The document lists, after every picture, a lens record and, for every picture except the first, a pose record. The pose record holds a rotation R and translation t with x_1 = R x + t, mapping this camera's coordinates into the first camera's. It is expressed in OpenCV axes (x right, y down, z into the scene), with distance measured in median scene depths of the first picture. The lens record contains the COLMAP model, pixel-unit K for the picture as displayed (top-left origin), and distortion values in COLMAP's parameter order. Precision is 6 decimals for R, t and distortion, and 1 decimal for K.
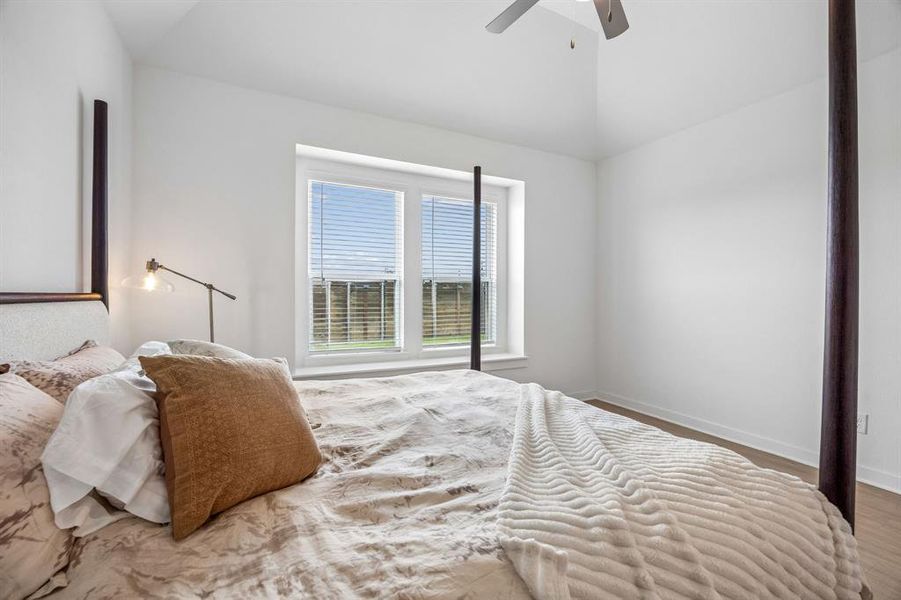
lens RADIAL K [[380.7, 0, 457.9], [0, 380.7, 302.8], [0, 0, 1]] dist [-0.001080, -0.000501]
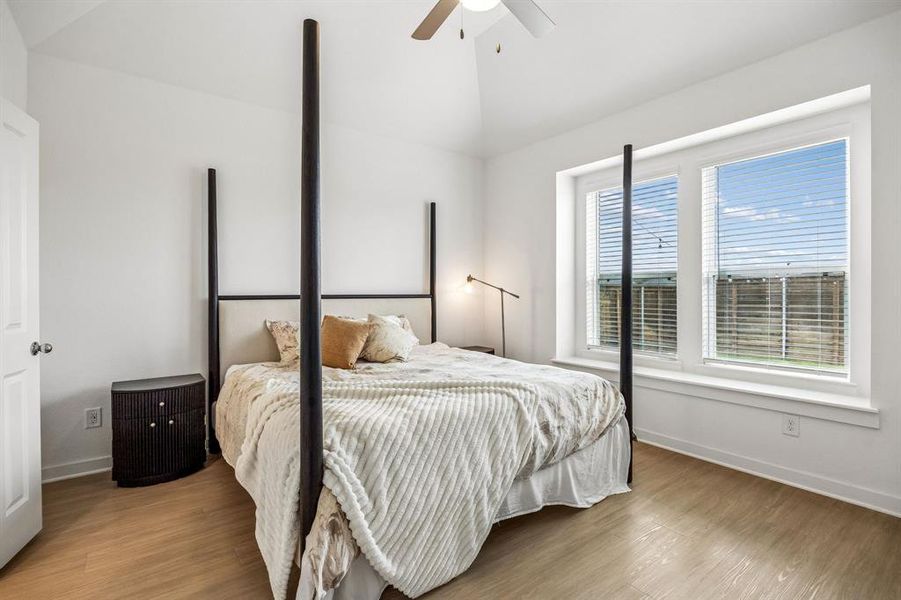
lens RADIAL K [[442.5, 0, 458.1], [0, 442.5, 296.4], [0, 0, 1]] dist [-0.003421, 0.002014]
pose [[0.180397, -0.001939, -0.983592, 0.958576], [-0.018980, 0.999805, -0.005452, -0.002016], [0.983411, 0.019652, 0.180325, 0.445874]]
